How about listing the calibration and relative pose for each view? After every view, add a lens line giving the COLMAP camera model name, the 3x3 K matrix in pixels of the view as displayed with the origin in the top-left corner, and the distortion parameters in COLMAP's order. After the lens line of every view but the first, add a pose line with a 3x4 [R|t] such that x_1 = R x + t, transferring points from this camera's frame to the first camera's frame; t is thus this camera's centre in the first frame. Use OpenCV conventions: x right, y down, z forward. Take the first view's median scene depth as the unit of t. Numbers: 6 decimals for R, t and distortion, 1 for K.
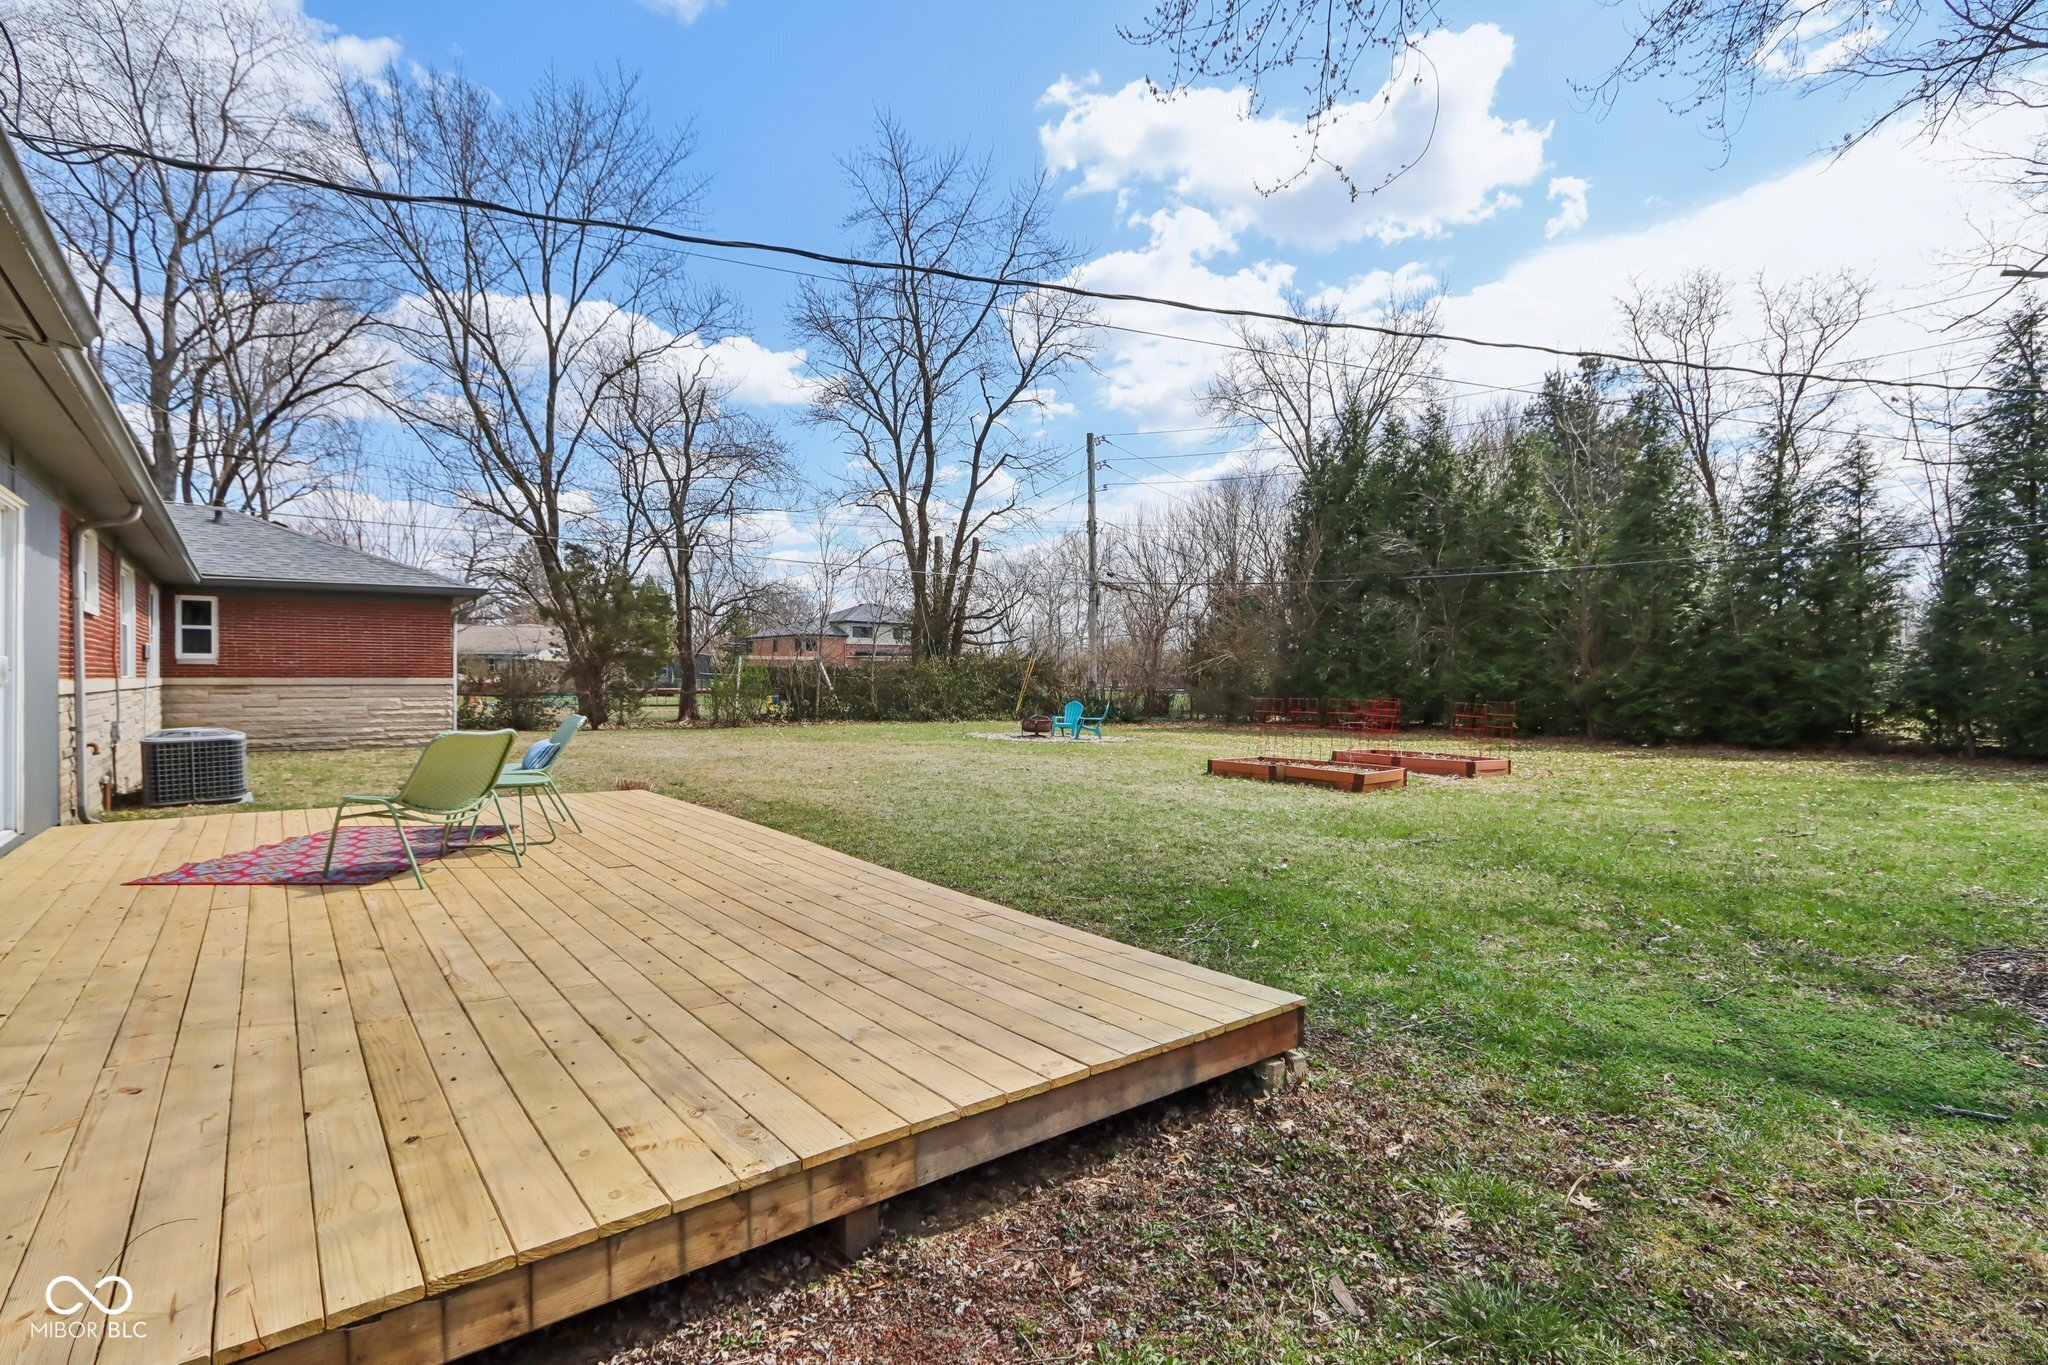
lens RADIAL K [[960.7, 0, 1019.0], [0, 960.7, 685.6], [0, 0, 1]] dist [-0.000431, 0.000097]
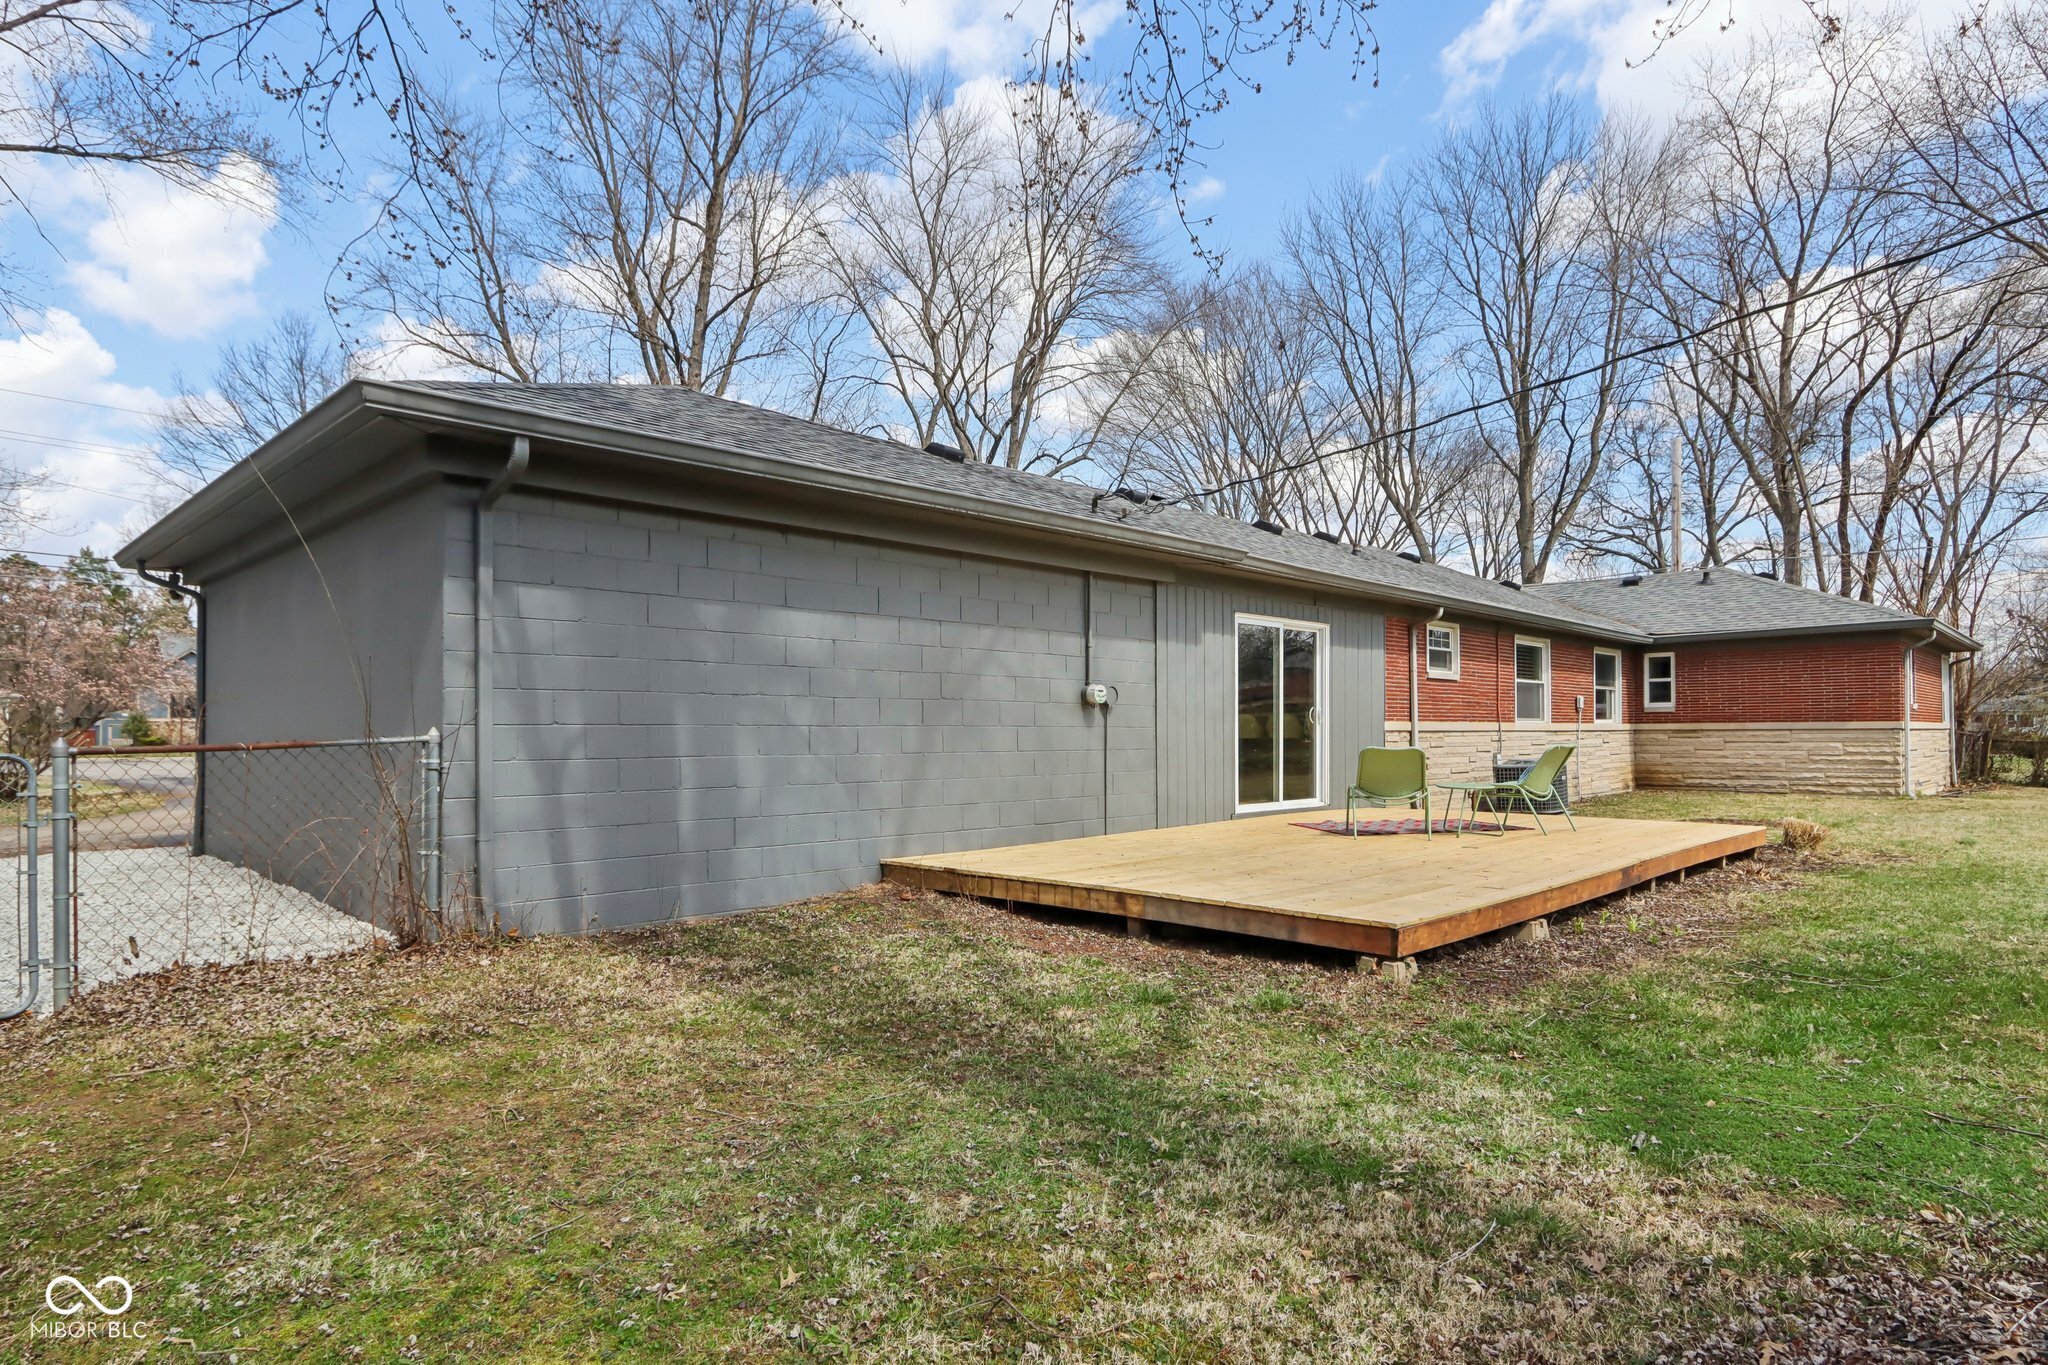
lens RADIAL K [[1143.1, 0, 1019.9], [0, 1143.1, 694.2], [0, 0, 1]] dist [-0.000408, -0.000125]
pose [[0.137400, -0.036283, -0.989851, 0.400290], [-0.003423, 0.999306, -0.037105, 0.010152], [0.990510, 0.008486, 0.137181, 0.043232]]
